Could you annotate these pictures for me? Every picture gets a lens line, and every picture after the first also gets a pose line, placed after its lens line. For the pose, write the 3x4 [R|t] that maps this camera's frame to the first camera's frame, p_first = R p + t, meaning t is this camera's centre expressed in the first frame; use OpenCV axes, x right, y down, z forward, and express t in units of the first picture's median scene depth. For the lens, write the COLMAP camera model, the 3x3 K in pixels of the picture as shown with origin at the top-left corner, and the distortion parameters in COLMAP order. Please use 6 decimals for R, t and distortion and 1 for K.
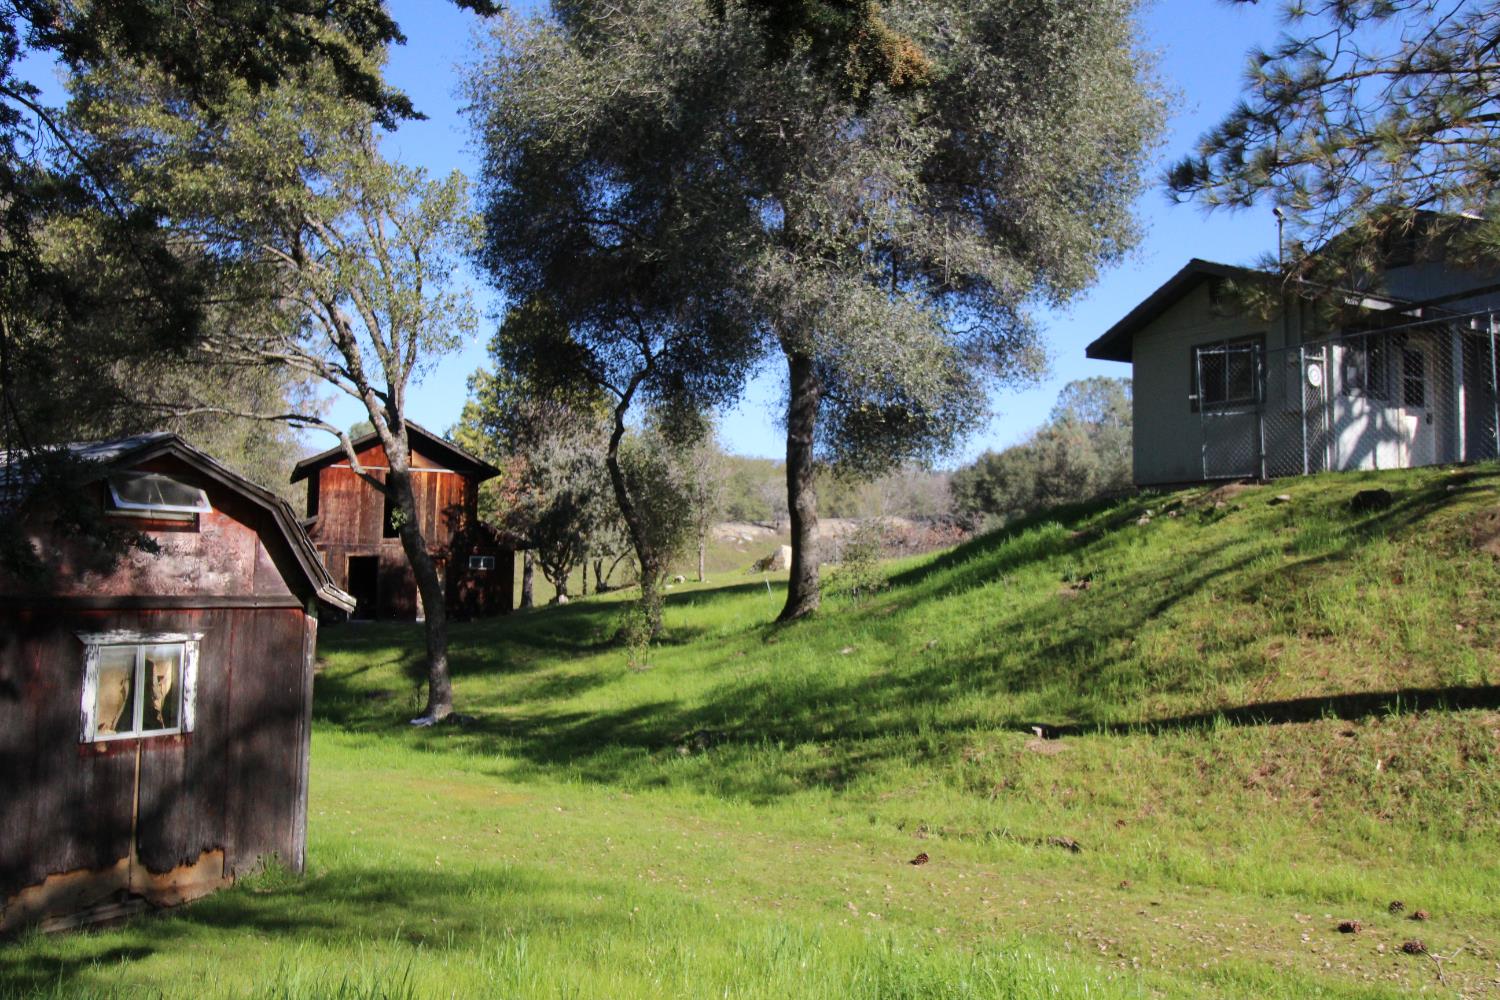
lens RADIAL K [[1242.0, 0, 747.7], [0, 1242.0, 496.6], [0, 0, 1]] dist [0.007378, 0.000820]
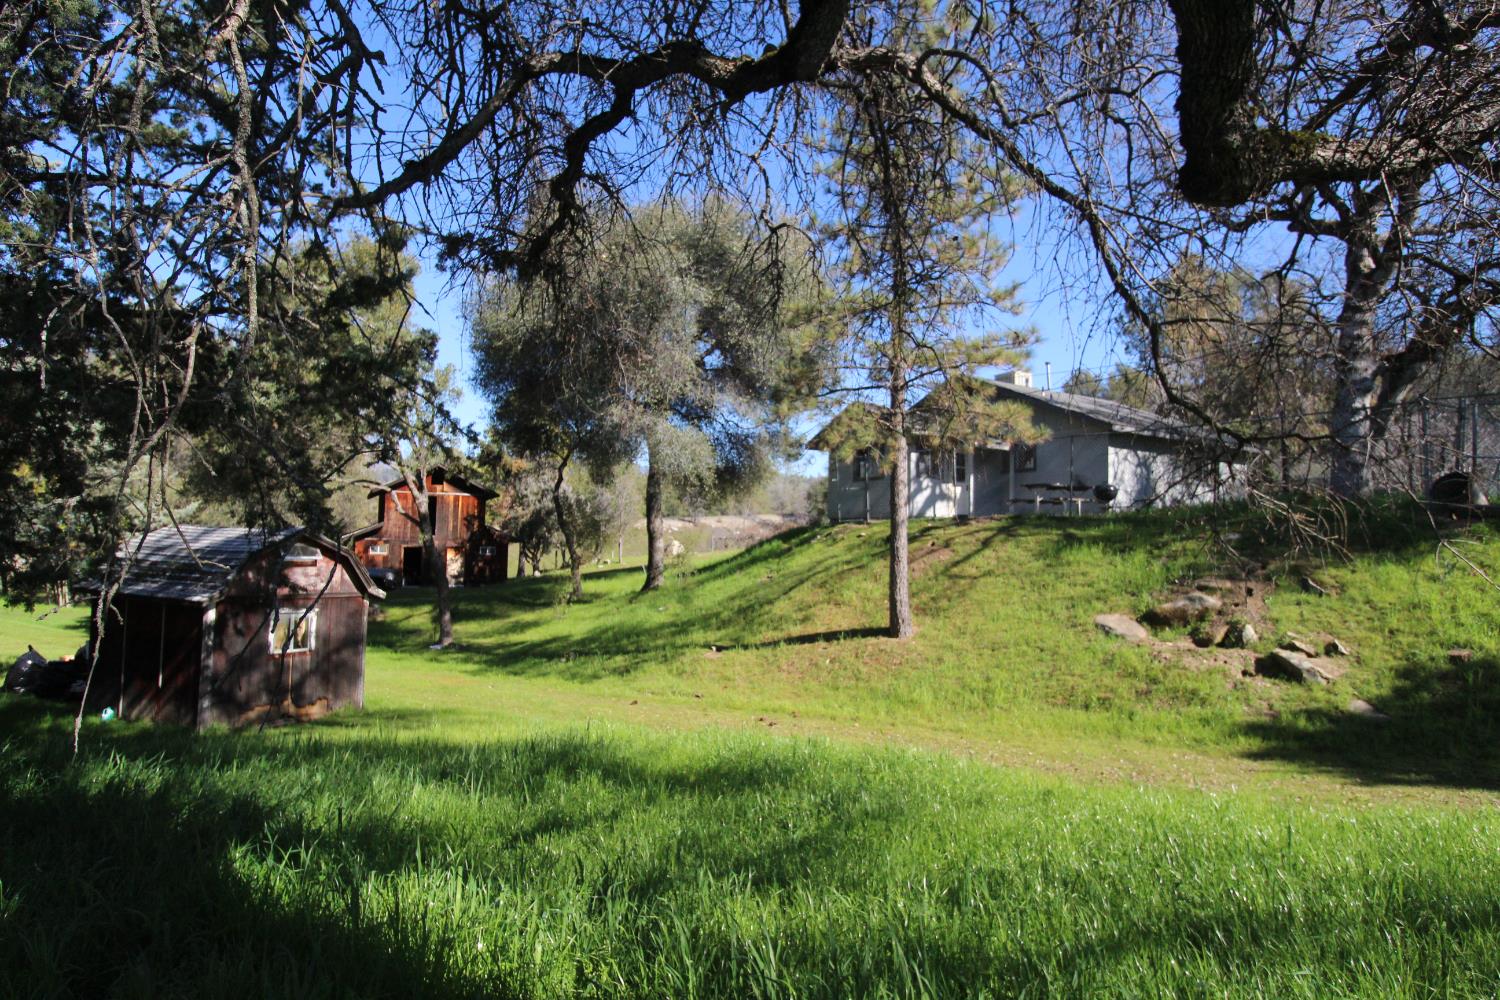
lens RADIAL K [[837.2, 0, 752.8], [0, 837.2, 514.8], [0, 0, 1]] dist [-0.001300, -0.000600]
pose [[0.997140, 0.005482, 0.075383, 0.195371], [-0.007161, 0.999732, 0.022028, -0.080527], [-0.075242, -0.022504, 0.996911, -0.475412]]
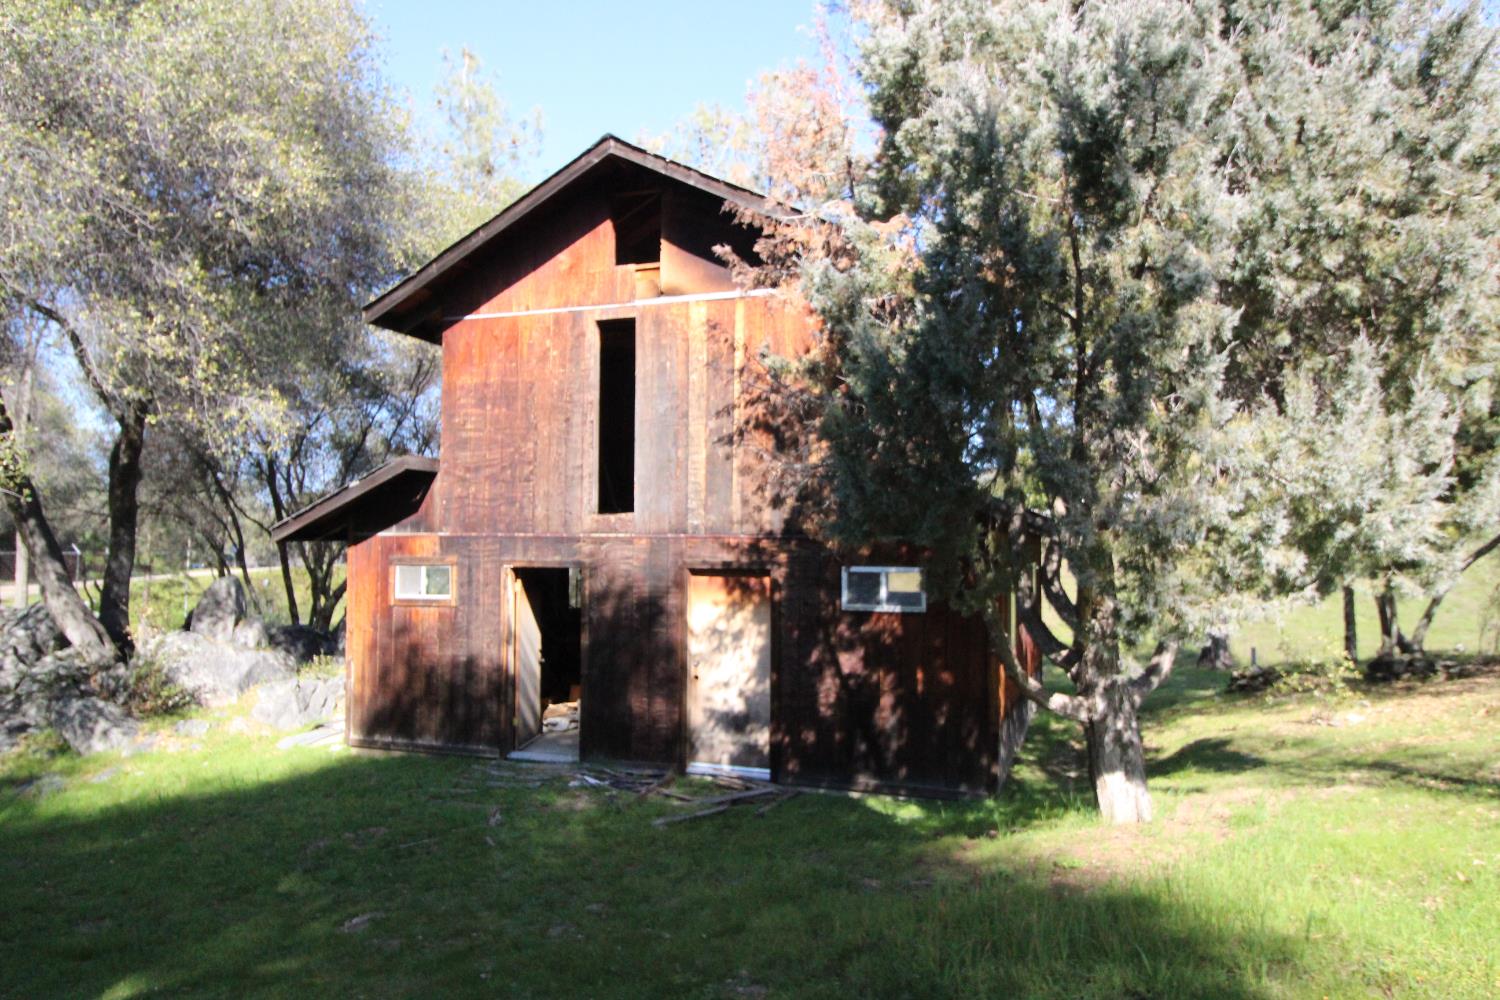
lens RADIAL K [[956.3, 0, 750.0], [0, 956.3, 500.0], [0, 0, 1]] dist [-0.000260, -0.000048]
pose [[0.732465, -0.042389, -0.679484, -0.322326], [0.049931, 0.998717, -0.008480, 0.126978], [0.678971, -0.027716, 0.733641, 3.136823]]
